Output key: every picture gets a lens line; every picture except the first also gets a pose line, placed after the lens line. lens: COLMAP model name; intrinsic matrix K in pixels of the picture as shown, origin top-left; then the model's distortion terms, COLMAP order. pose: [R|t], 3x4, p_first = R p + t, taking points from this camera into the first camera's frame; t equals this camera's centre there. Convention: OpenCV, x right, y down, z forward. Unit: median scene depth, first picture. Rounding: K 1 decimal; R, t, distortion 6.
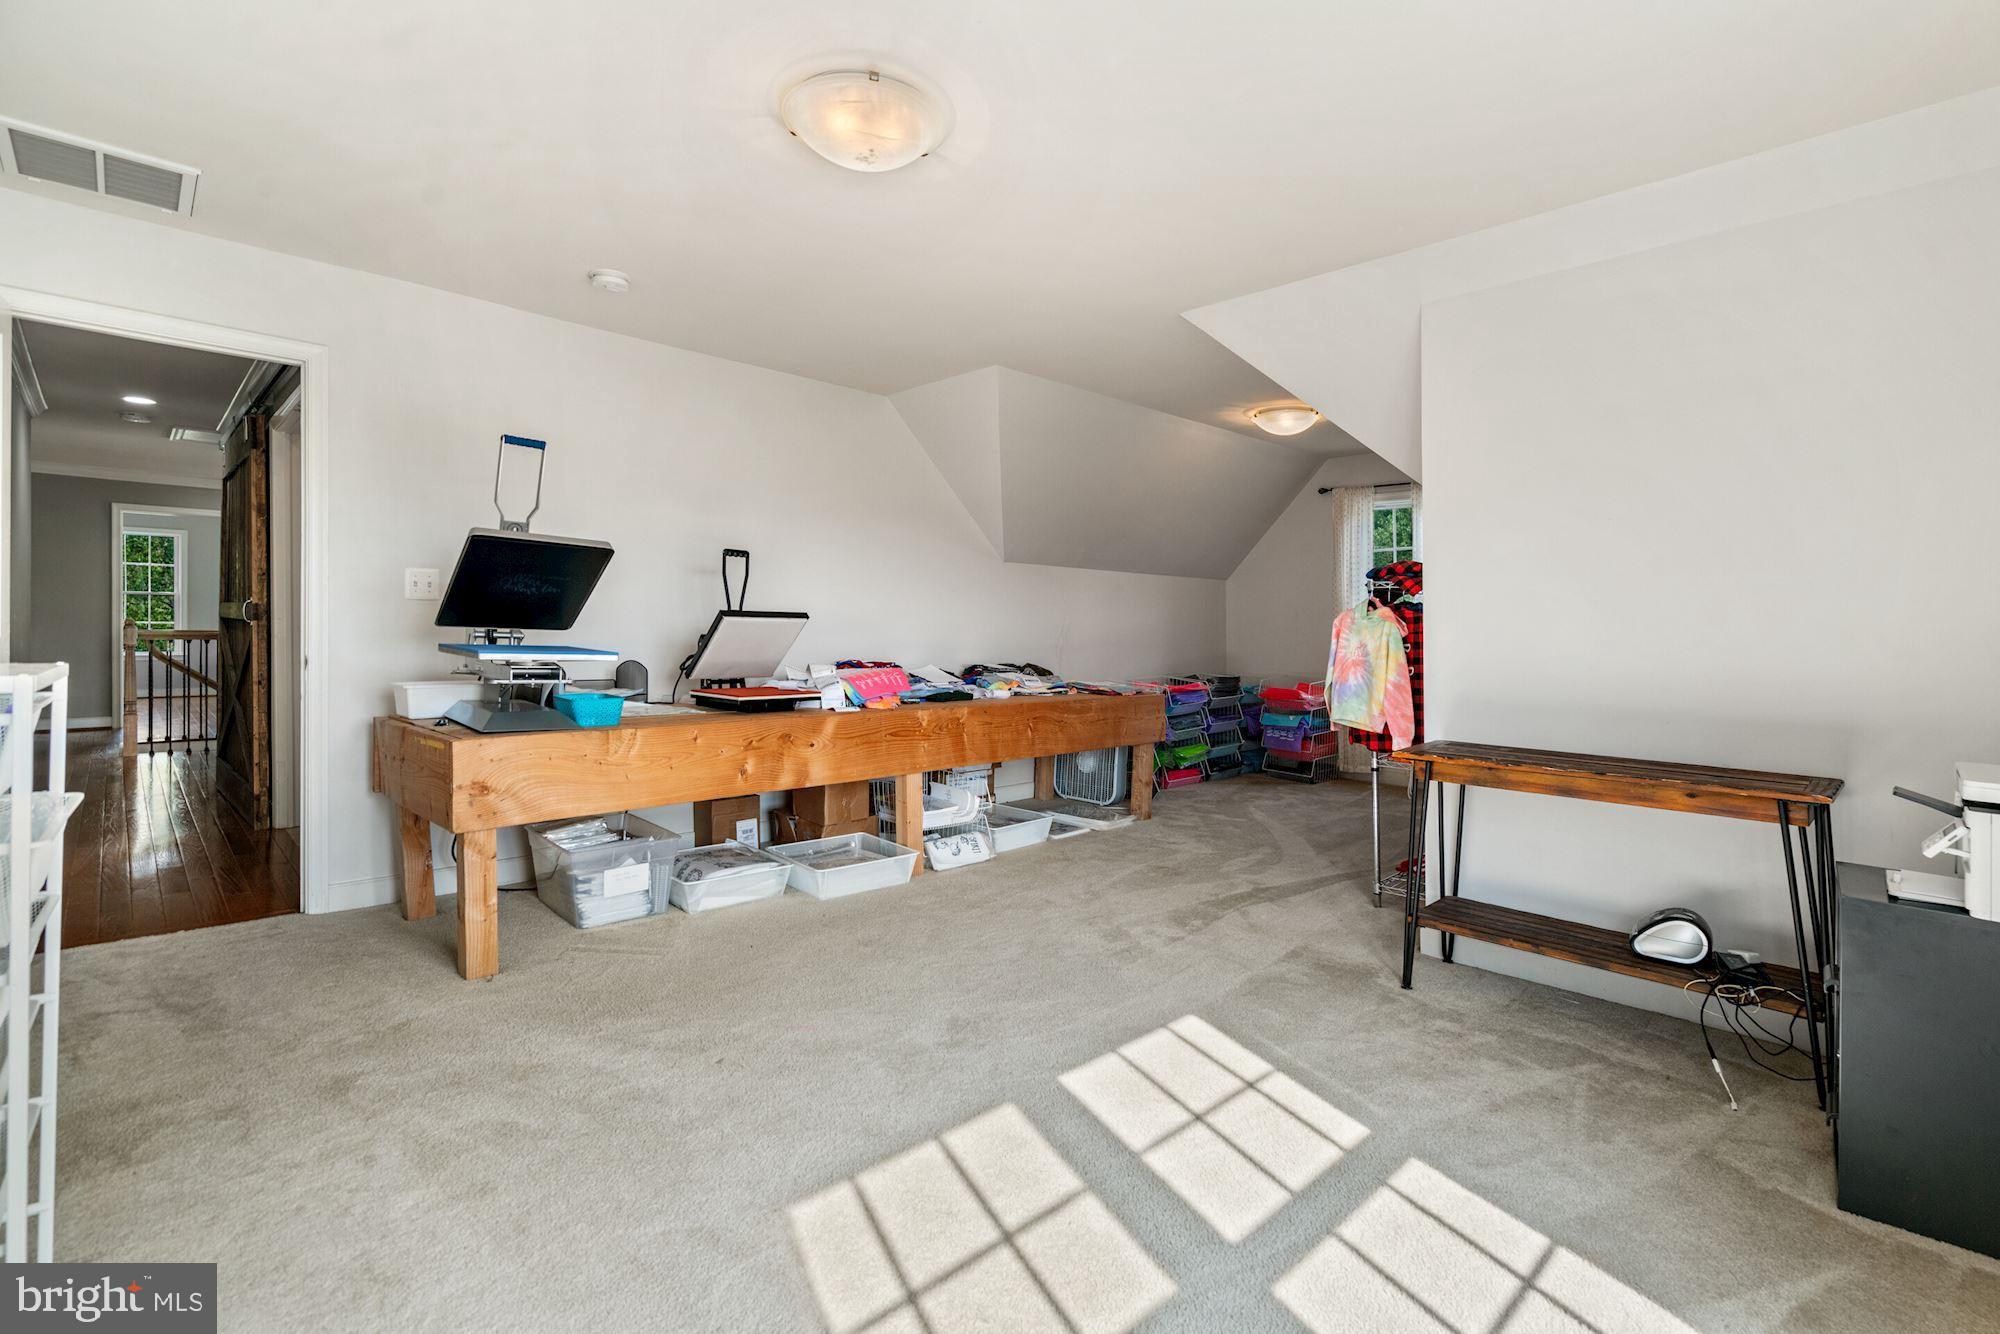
lens RADIAL K [[906.5, 0, 1008.1], [0, 906.5, 606.3], [0, 0, 1]] dist [0.001646, 0.000430]
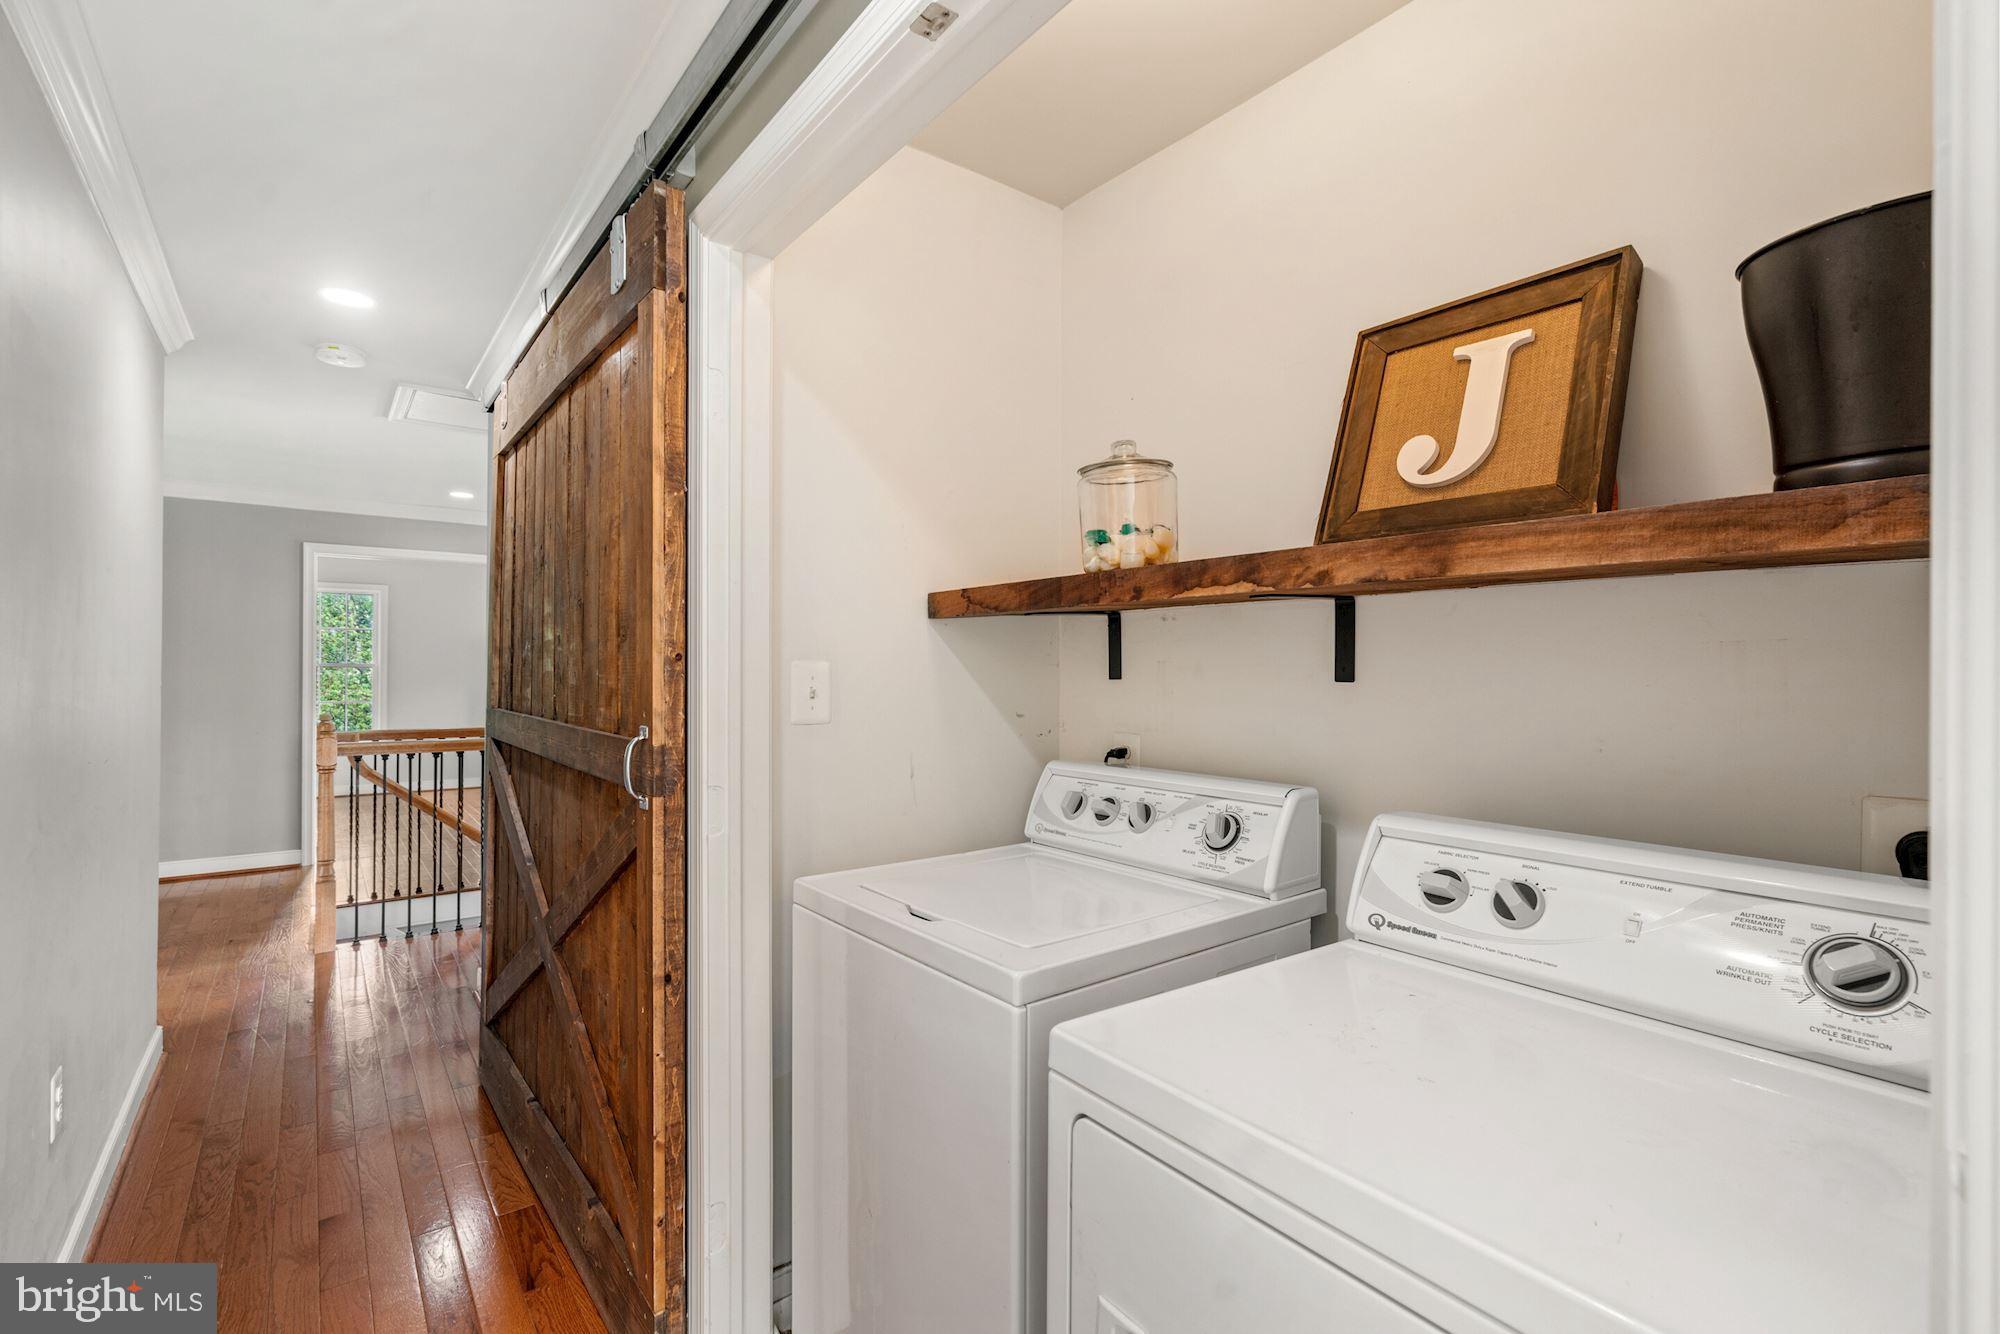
lens RADIAL K [[906.5, 0, 1003.4], [0, 906.5, 672.5], [0, 0, 1]] dist [0.001646, 0.000430]
pose [[0.992004, 0.008576, -0.125913, -0.452909], [-0.008592, 0.999963, 0.000414, -0.021662], [0.125912, 0.000671, 0.992041, 0.467406]]
